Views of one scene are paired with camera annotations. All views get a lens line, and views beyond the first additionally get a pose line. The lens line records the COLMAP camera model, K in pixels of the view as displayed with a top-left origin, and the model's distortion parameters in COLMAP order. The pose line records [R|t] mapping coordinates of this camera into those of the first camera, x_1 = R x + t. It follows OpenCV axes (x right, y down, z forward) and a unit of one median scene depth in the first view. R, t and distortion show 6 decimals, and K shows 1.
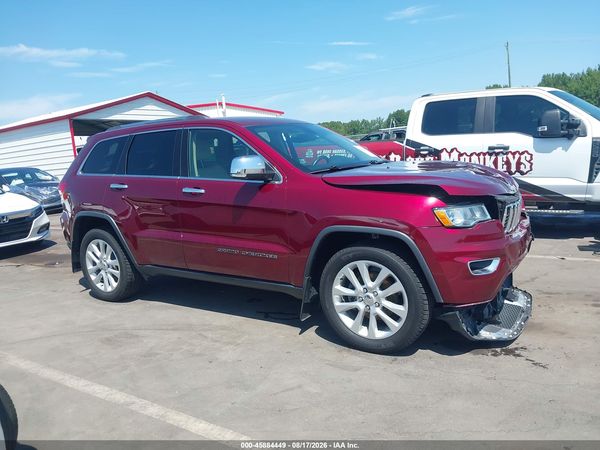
lens RADIAL K [[481.2, 0, 299.8], [0, 481.2, 221.9], [0, 0, 1]] dist [0.004761, -0.014712]
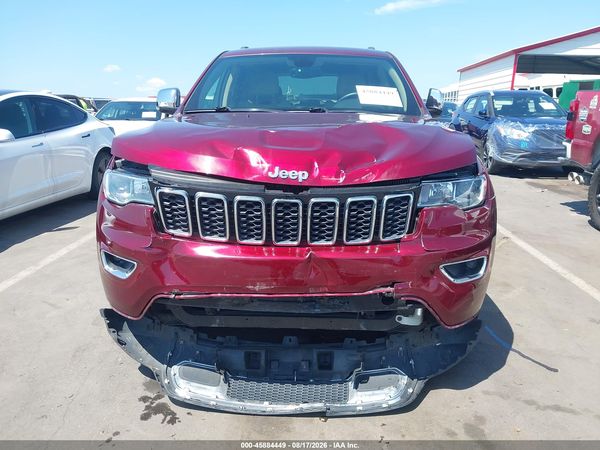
lens RADIAL K [[481.2, 0, 299.9], [0, 481.2, 230.5], [0, 0, 1]] dist [0.004761, -0.014712]
pose [[0.509822, 0.290428, -0.809773, 0.456571], [-0.176225, 0.956587, 0.232134, -0.069304], [0.842037, 0.024355, 0.538870, 0.366114]]
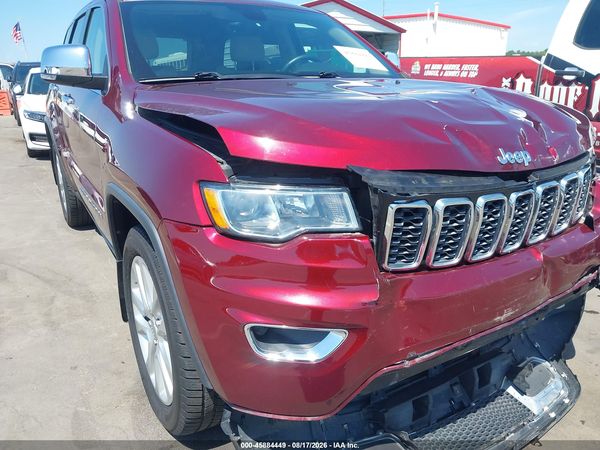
lens RADIAL K [[481.2, 0, 305.5], [0, 481.2, 230.5], [0, 0, 1]] dist [0.004761, -0.014712]
pose [[0.901737, 0.194189, -0.386213, 0.228761], [-0.123999, 0.972073, 0.199246, -0.035197], [0.414119, -0.131777, 0.900633, 0.282369]]
